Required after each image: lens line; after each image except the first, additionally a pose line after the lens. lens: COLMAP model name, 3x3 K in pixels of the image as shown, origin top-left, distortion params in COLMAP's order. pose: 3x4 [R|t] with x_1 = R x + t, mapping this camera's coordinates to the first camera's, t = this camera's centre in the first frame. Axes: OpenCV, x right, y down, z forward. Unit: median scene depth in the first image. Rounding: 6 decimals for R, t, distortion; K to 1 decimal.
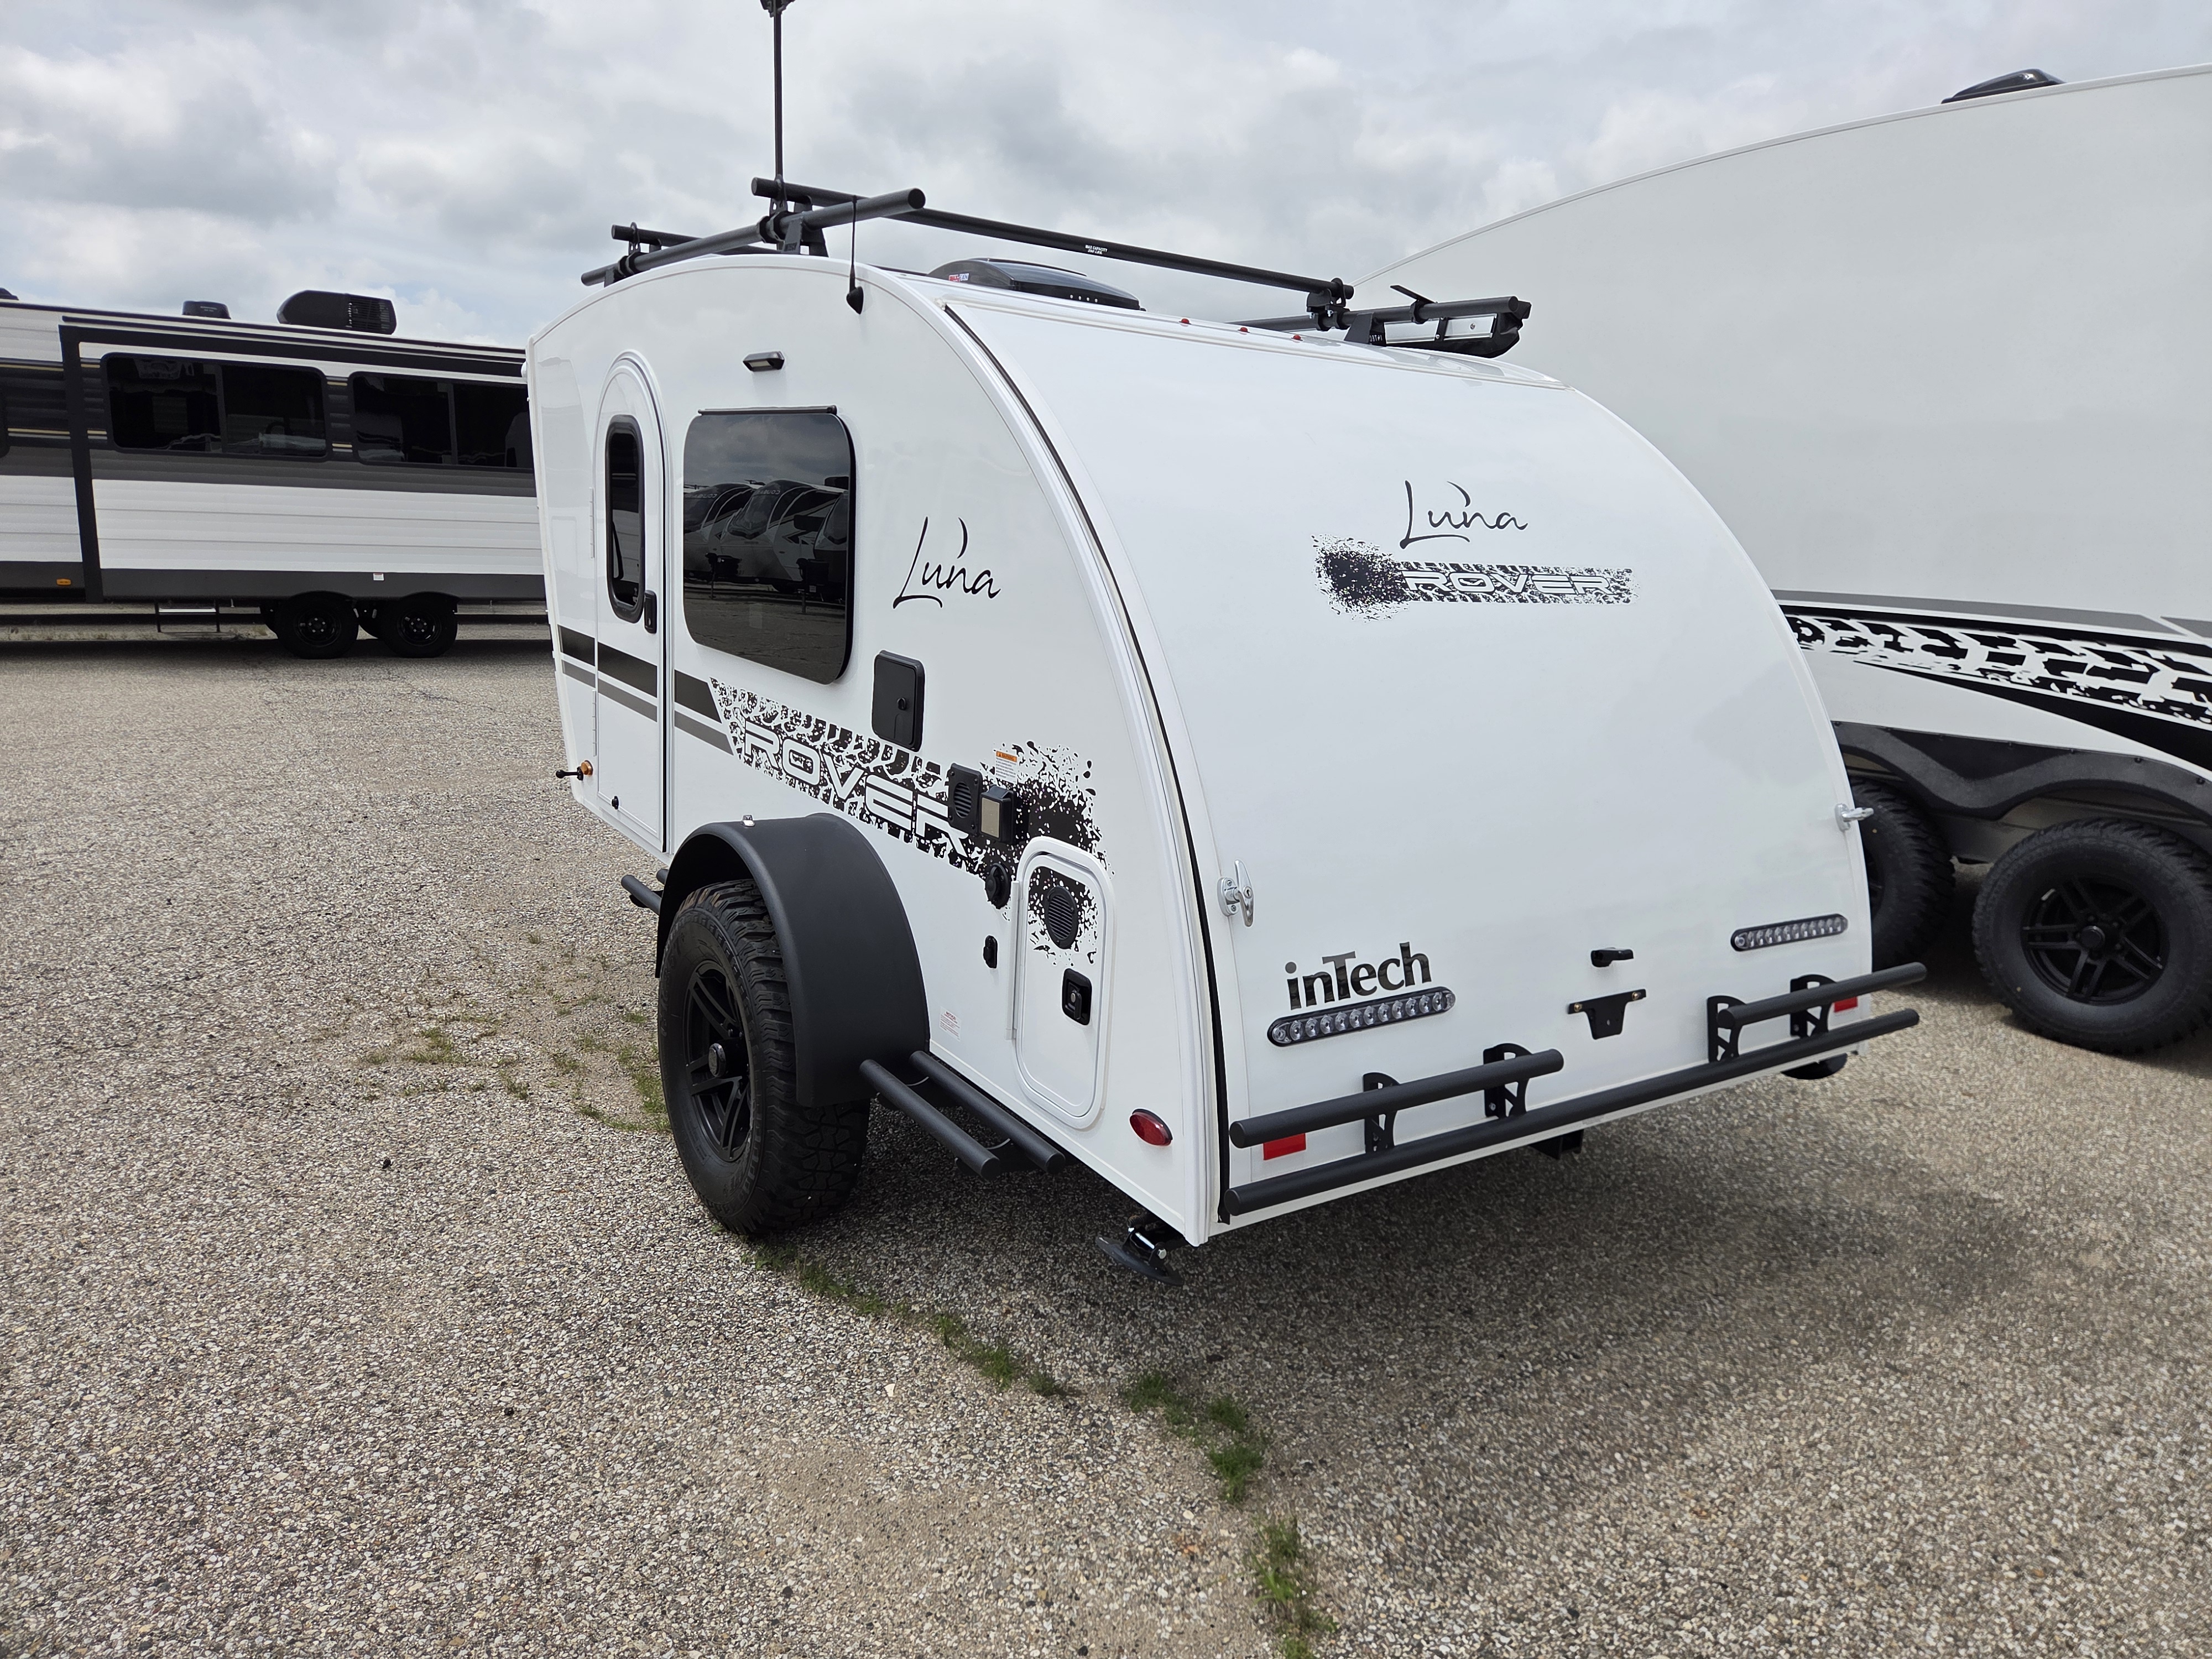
lens RADIAL K [[1482.6, 0, 1105.6], [0, 1482.6, 824.2], [0, 0, 1]] dist [0.028020, -0.013030]
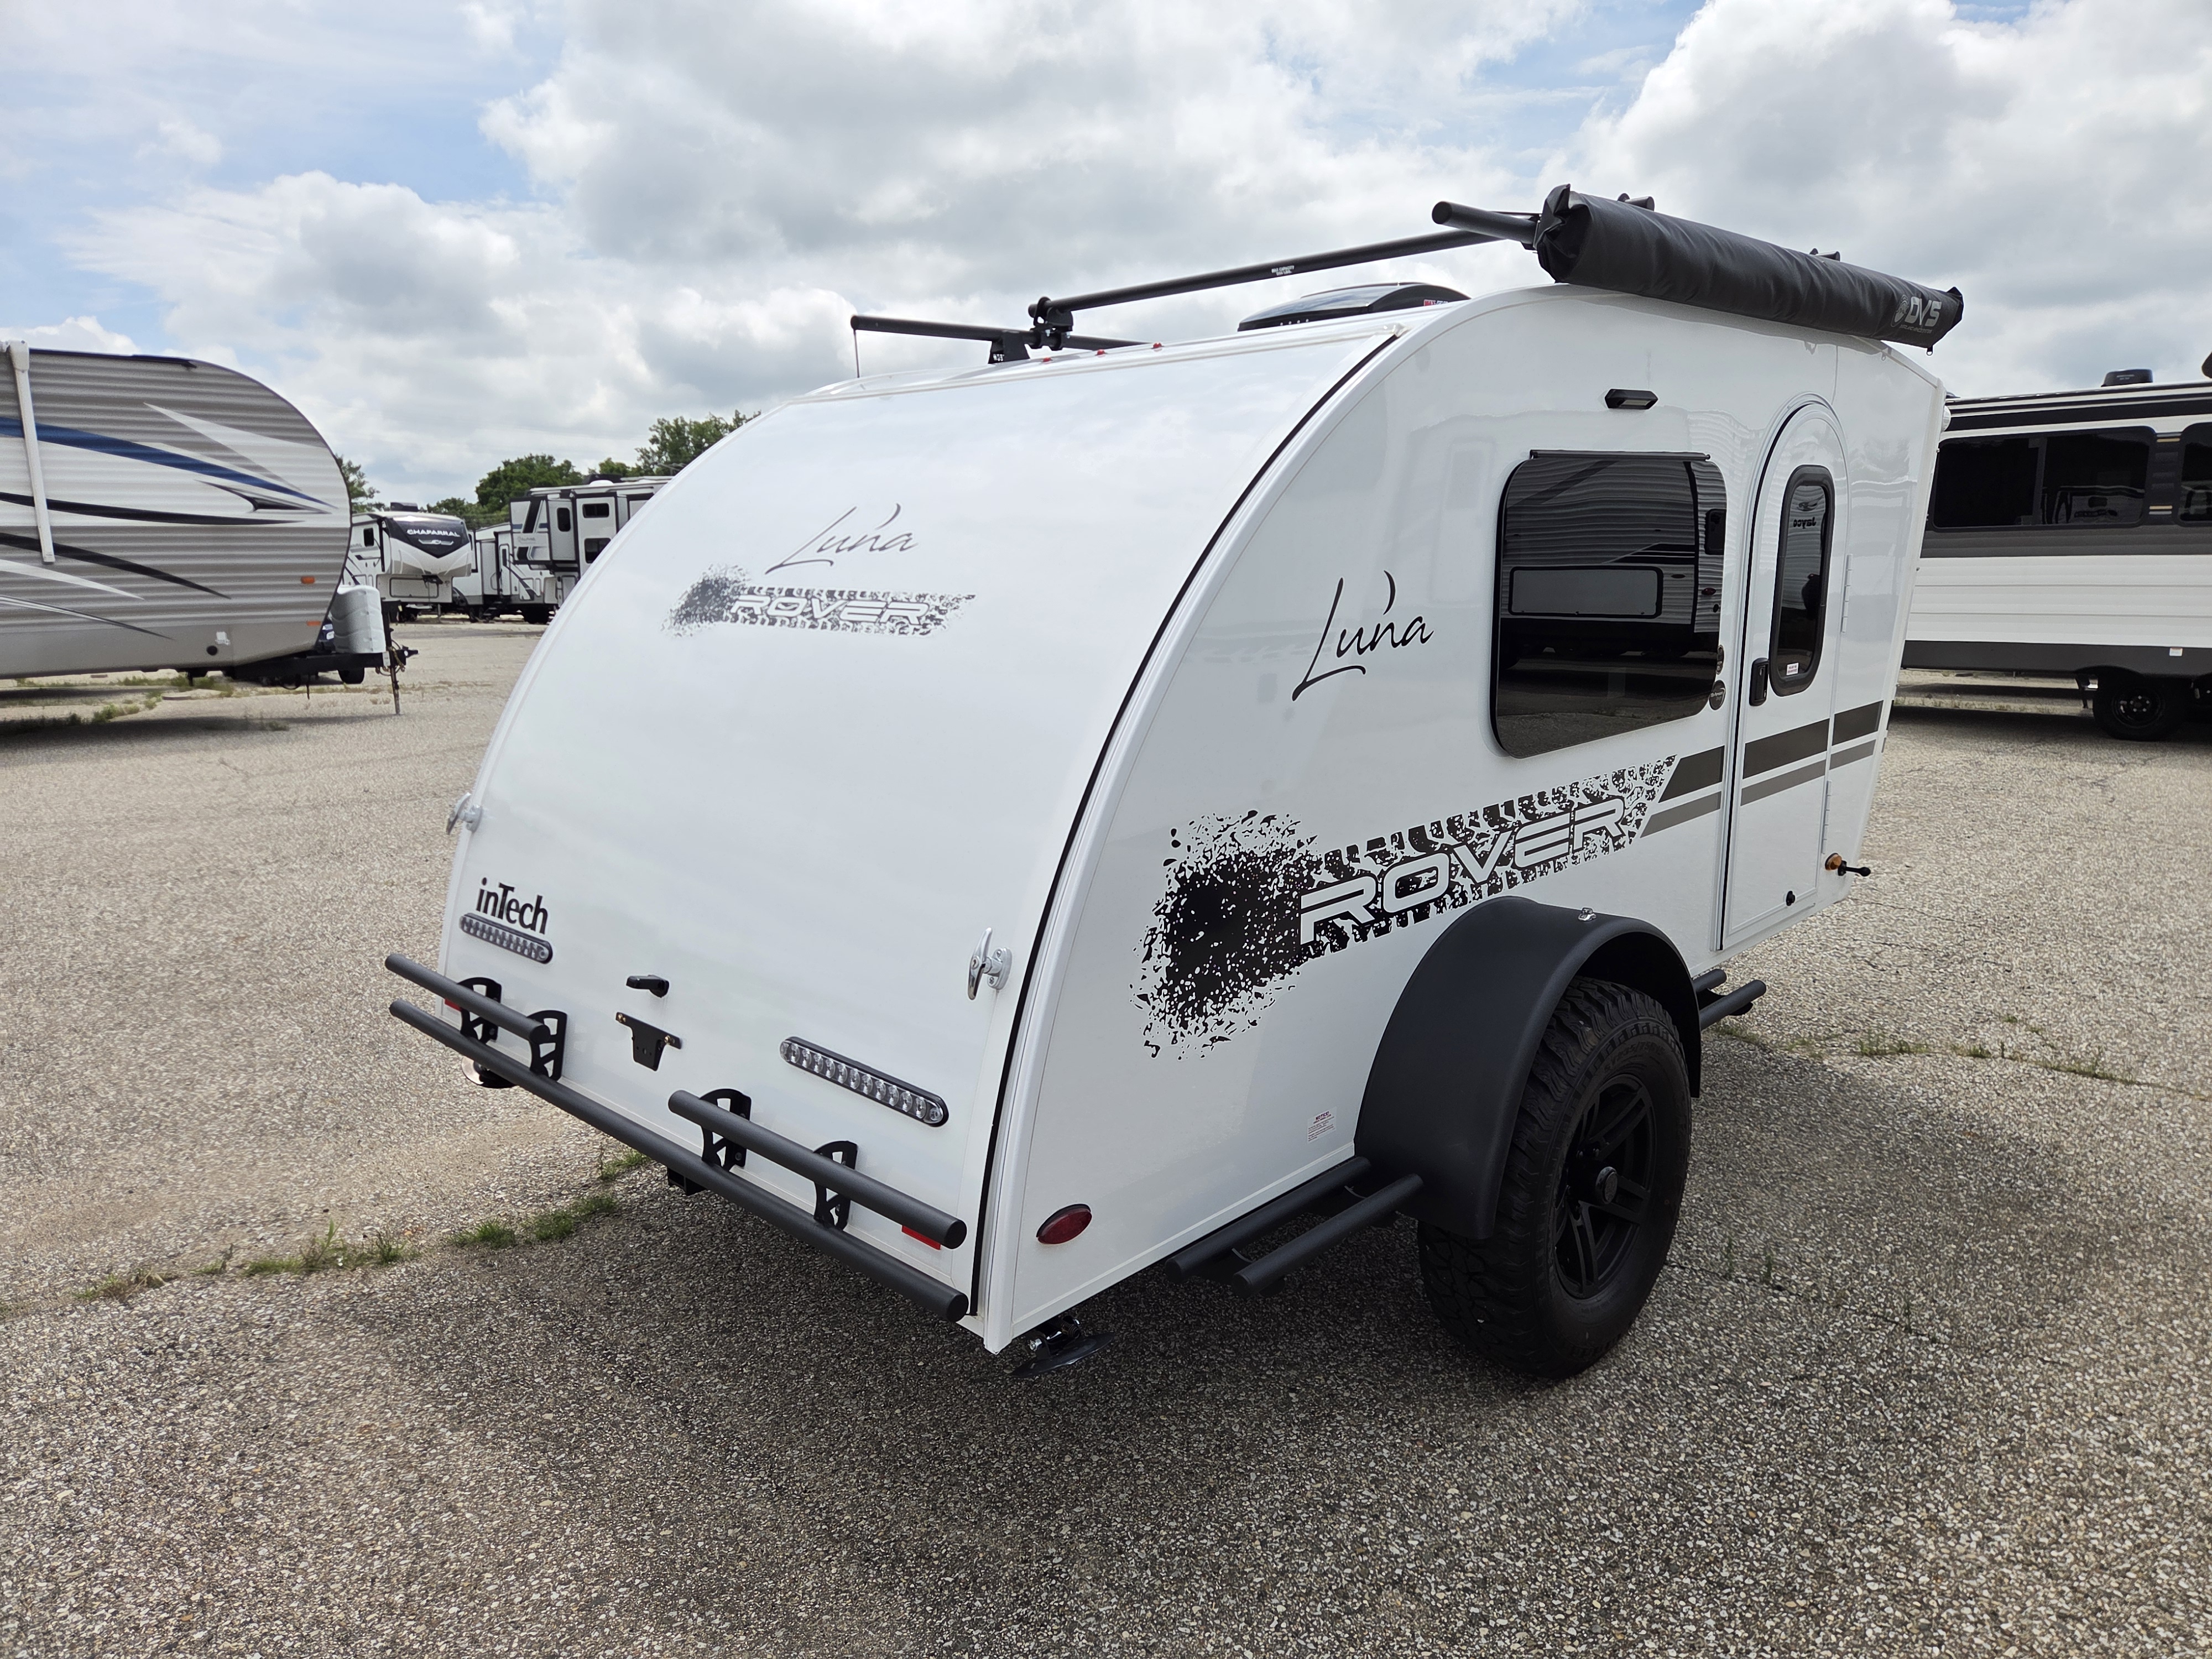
lens RADIAL K [[1482.6, 0, 1107.5], [0, 1482.6, 837.1], [0, 0, 1]] dist [0.028020, -0.013030]
pose [[0.194232, 0.136497, -0.971413, 1.220109], [-0.182982, 0.977932, 0.100826, -0.145241], [0.963738, 0.158167, 0.214922, 0.978610]]
